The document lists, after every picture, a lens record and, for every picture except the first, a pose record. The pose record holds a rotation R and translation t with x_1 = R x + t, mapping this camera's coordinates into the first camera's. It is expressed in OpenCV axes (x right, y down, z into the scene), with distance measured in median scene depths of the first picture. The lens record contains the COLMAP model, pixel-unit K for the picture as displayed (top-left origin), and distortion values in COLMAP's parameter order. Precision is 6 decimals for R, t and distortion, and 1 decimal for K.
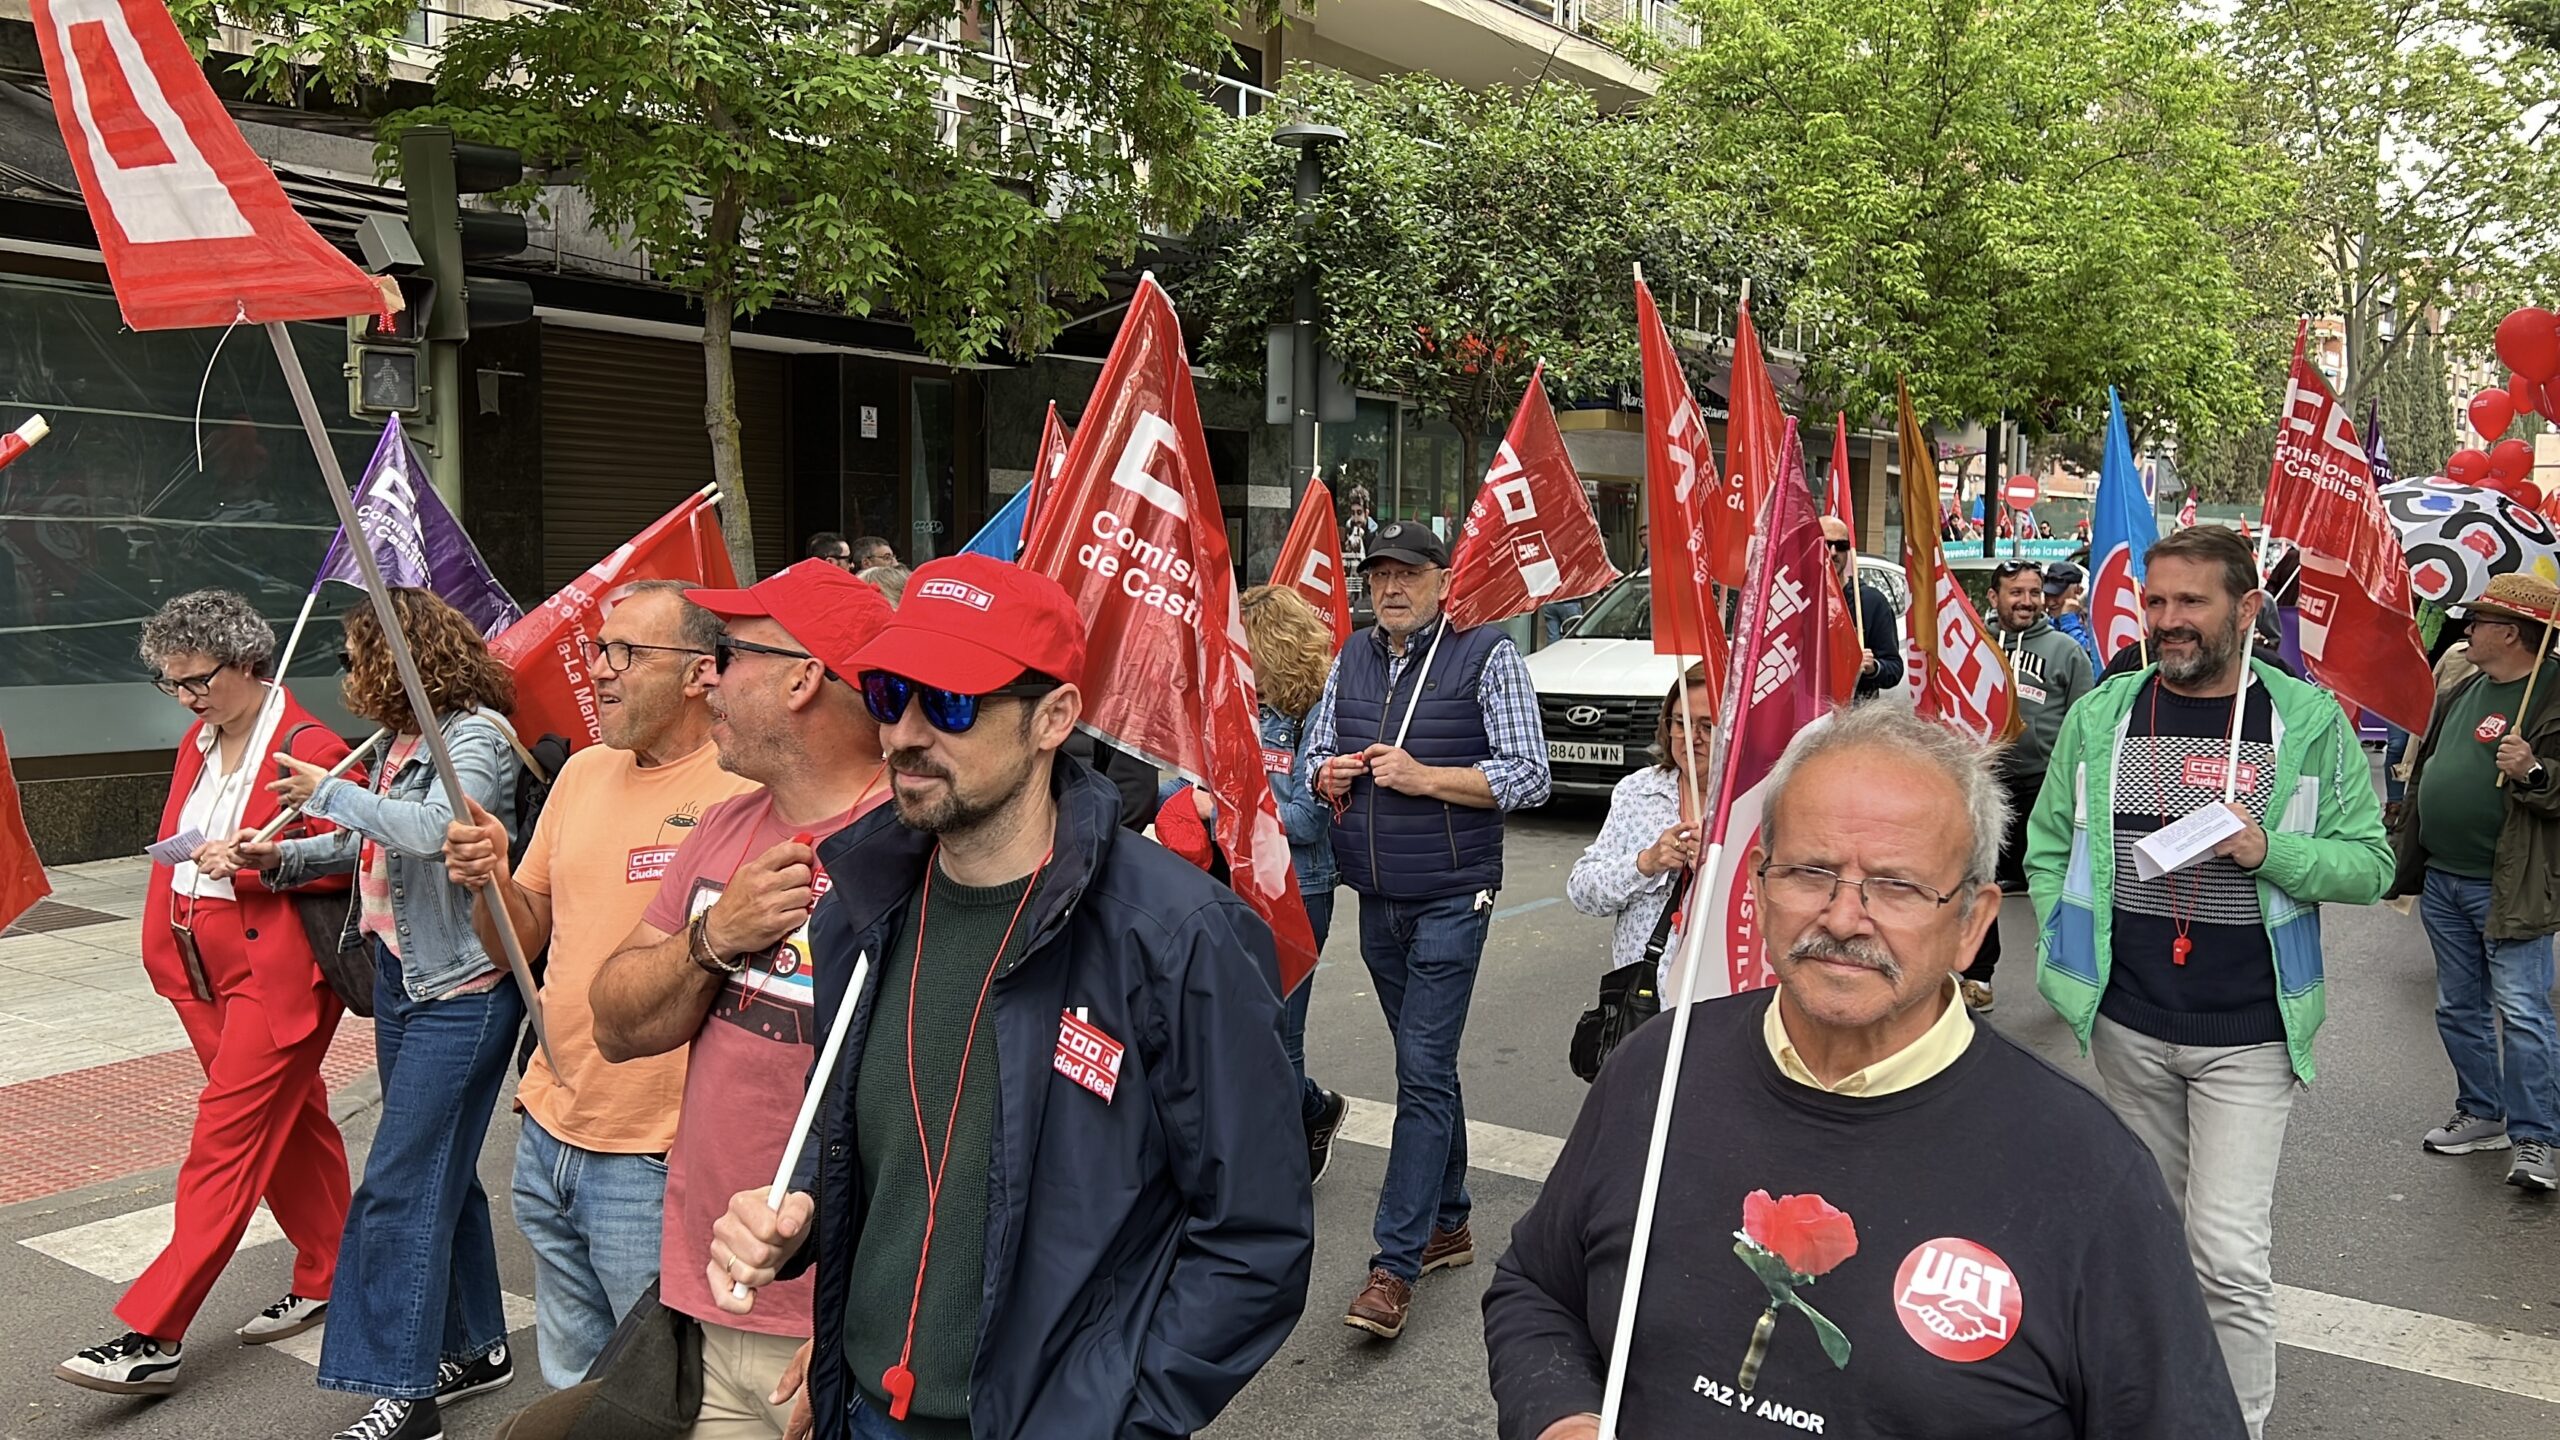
lens RADIAL K [[2216.5, 0, 1239.1], [0, 2216.5, 745.6], [0, 0, 1]] dist [0.073762, -0.103473]
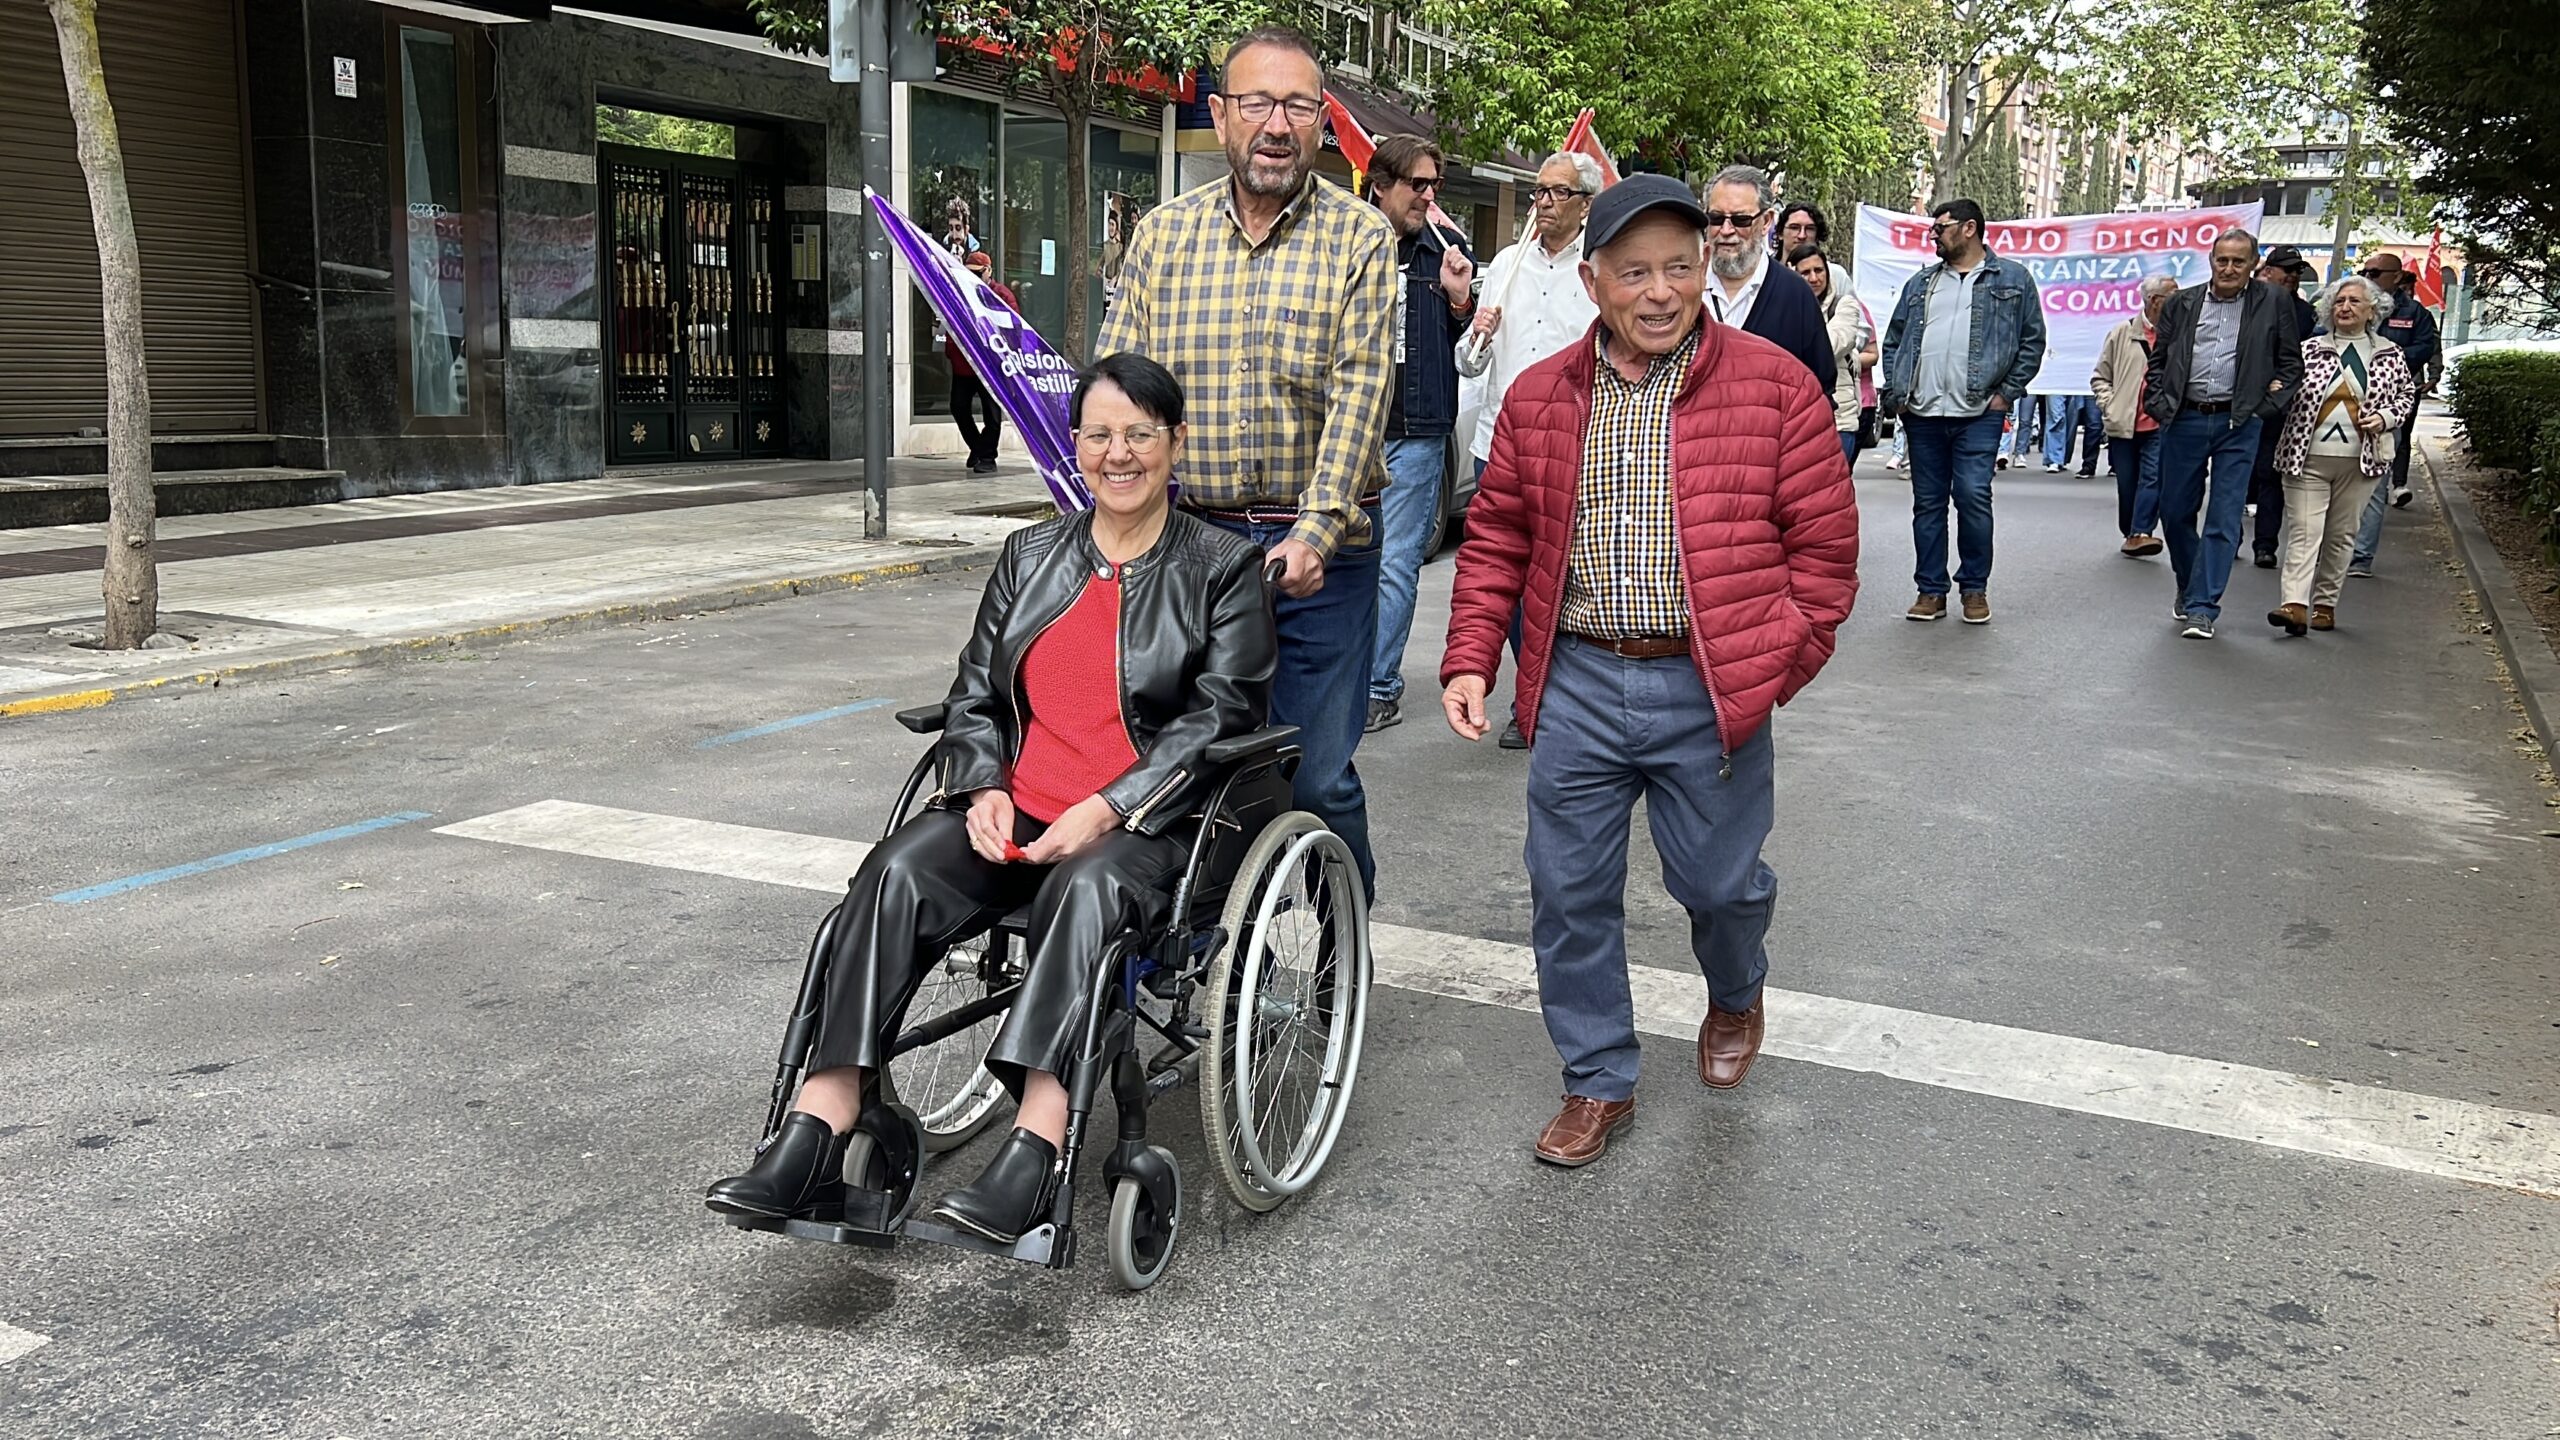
lens RADIAL K [[2215.9, 0, 1265.7], [0, 2215.9, 748.5], [0, 0, 1]] dist [0.062049, -0.082314]
pose [[0.984149, -0.016822, 0.176544, 0.020472], [-0.000232, 0.995368, 0.096135, 0.024463], [-0.177344, -0.094652, 0.979587, 0.109622]]
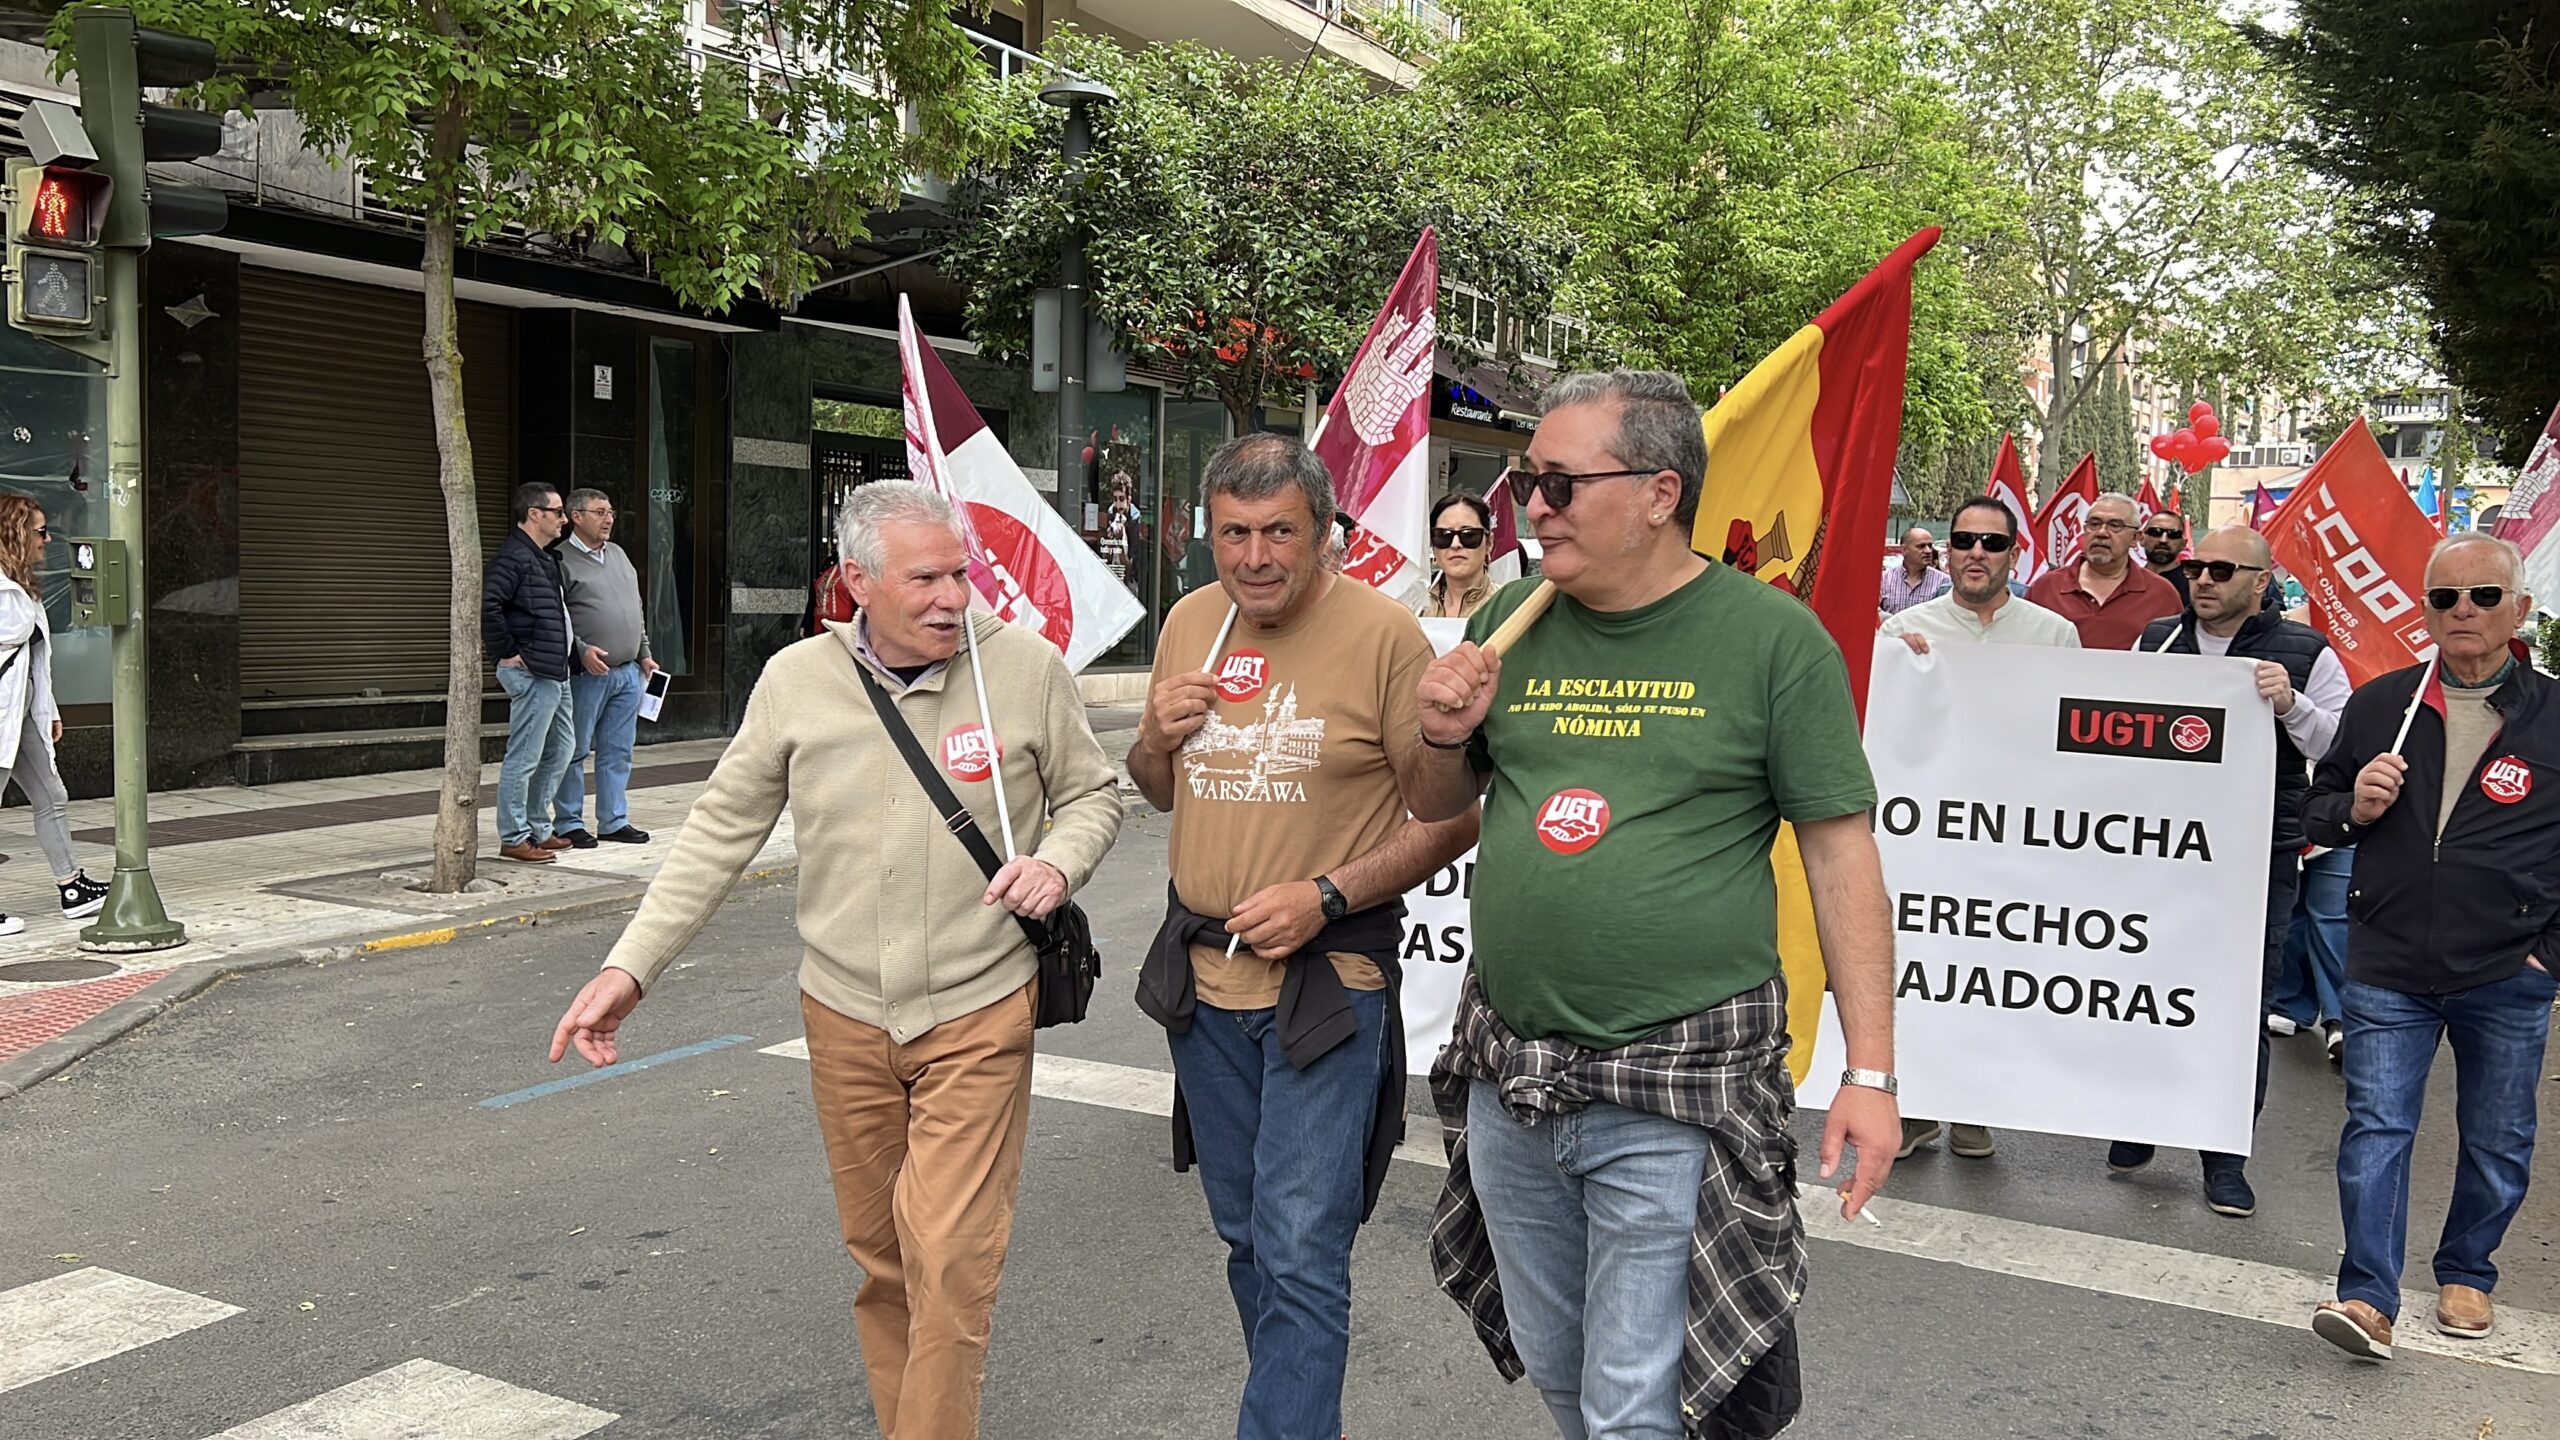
lens RADIAL K [[2223.3, 0, 1267.8], [0, 2223.3, 729.8], [0, 0, 1]] dist [0.063670, -0.079332]
pose [[0.991766, 0.007363, 0.127854, -0.008121], [-0.005683, 0.999893, -0.013502, 0.013539], [-0.127940, 0.012664, 0.991701, 0.029398]]
